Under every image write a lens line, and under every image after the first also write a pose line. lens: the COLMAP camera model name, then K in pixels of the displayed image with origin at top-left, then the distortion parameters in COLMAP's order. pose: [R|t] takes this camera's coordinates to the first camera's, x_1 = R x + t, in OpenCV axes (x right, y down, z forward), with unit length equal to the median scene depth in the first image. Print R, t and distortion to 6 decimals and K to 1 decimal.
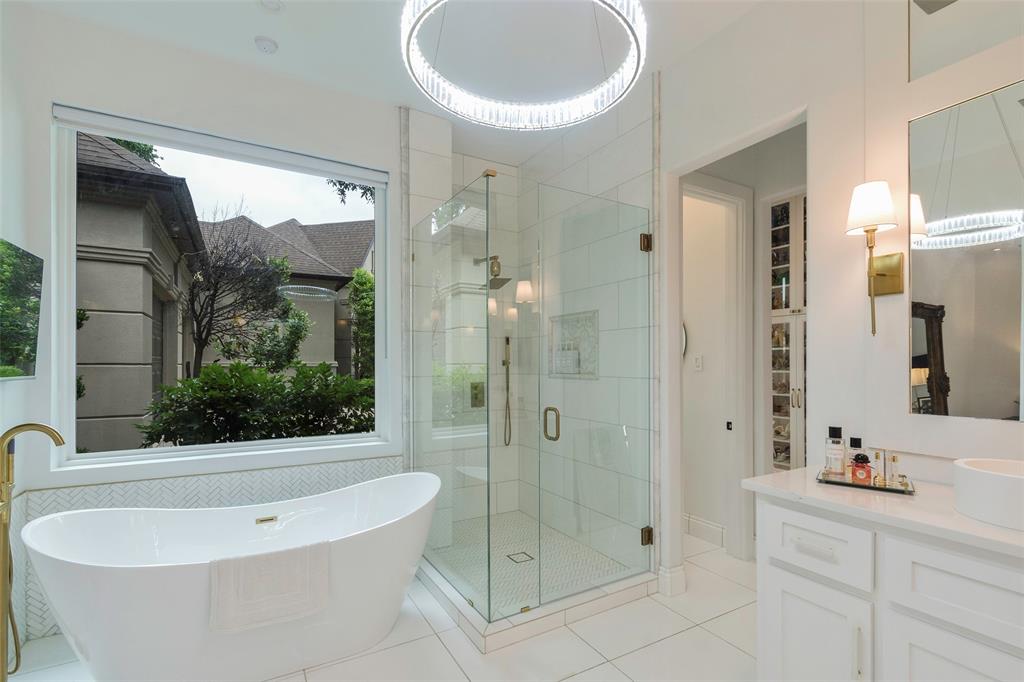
lens RADIAL K [[471.0, 0, 522.8], [0, 471.0, 361.4], [0, 0, 1]] dist [0.007058, -0.000033]
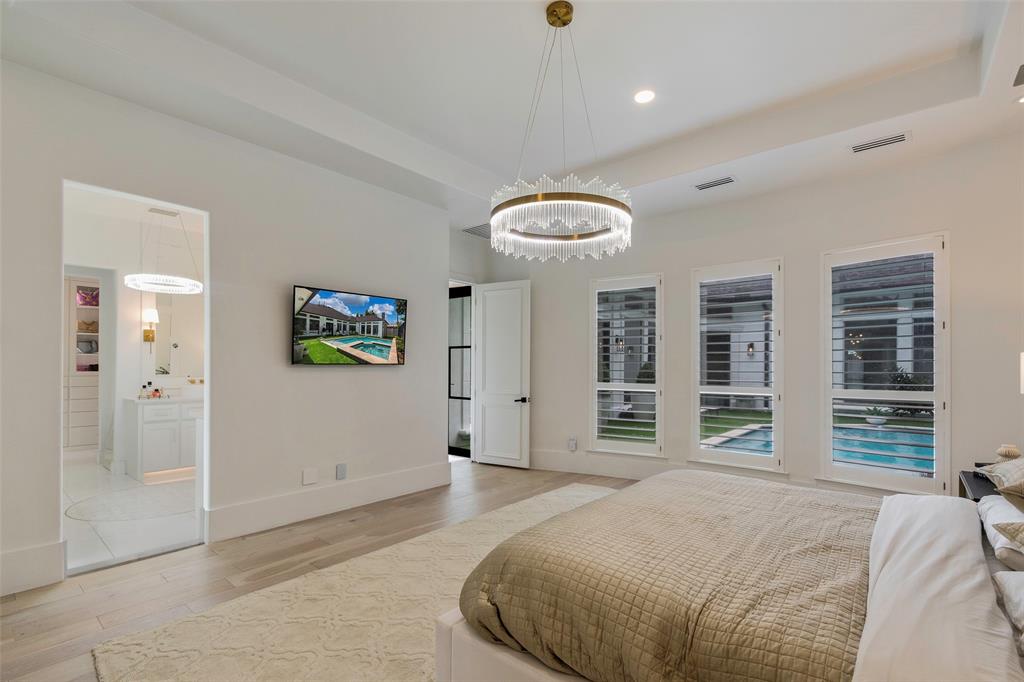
lens RADIAL K [[471.0, 0, 522.8], [0, 471.0, 361.4], [0, 0, 1]] dist [0.007058, -0.000033]
pose [[-0.332675, 0.004521, 0.943031, -2.286221], [-0.007955, 0.999939, -0.007600, 0.000488], [-0.943008, -0.010030, -0.332619, -0.248031]]
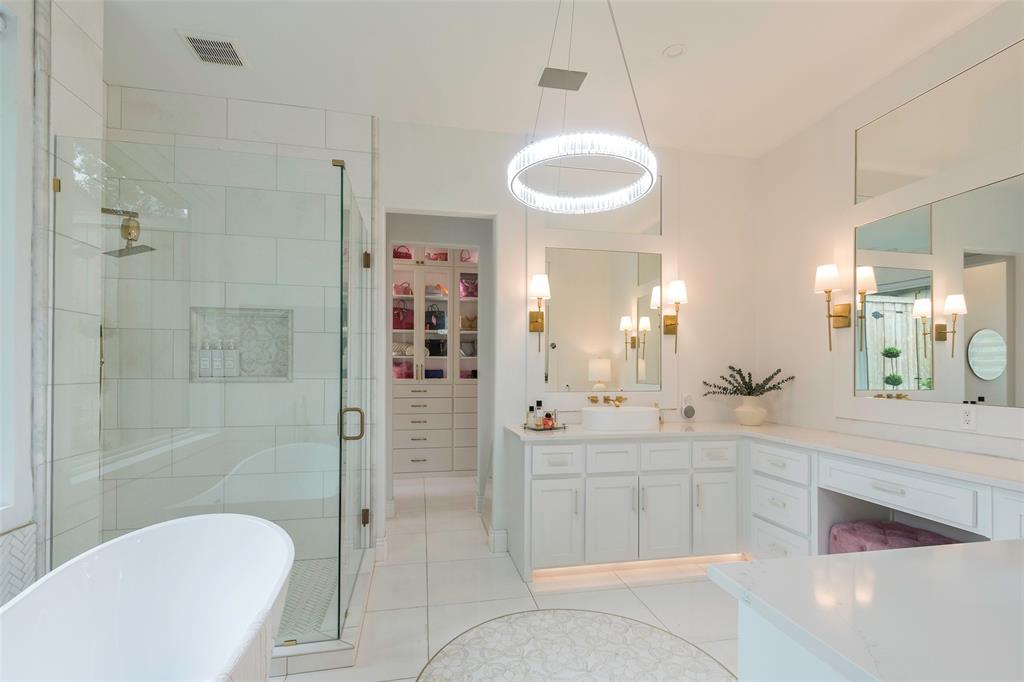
lens RADIAL K [[471.0, 0, 522.8], [0, 471.0, 361.4], [0, 0, 1]] dist [0.007058, -0.000033]
pose [[0.314692, 0.016634, 0.949048, -0.787420], [-0.009419, 0.999852, -0.014402, 0.006879], [-0.949147, -0.004407, 0.314802, 0.321392]]
